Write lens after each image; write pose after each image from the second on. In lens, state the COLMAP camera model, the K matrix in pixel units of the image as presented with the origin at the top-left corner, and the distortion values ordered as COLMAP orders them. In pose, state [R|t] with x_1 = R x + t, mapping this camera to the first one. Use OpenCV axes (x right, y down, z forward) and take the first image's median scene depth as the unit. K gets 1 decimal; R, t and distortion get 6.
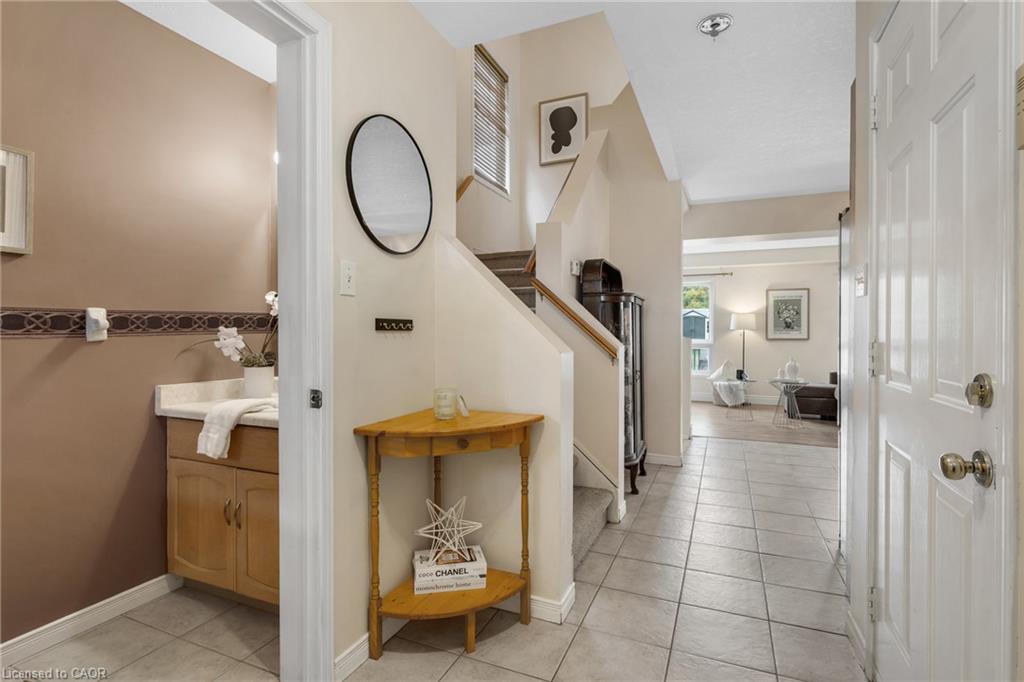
lens RADIAL K [[487.7, 0, 511.0], [0, 487.7, 338.9], [0, 0, 1]] dist [0.003351, -0.000502]
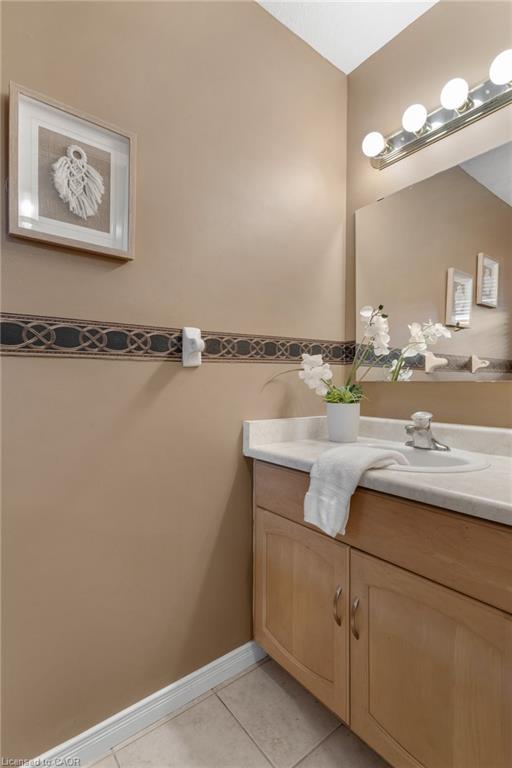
lens RADIAL K [[366.9, 0, 260.3], [0, 366.9, 385.5], [0, 0, 1]] dist [-0.000662, -0.000108]
pose [[0.884699, 0.003341, -0.466151, -0.429543], [-0.006055, 0.999972, -0.004326, 0.038254], [0.466124, 0.006650, 0.884695, 0.473900]]
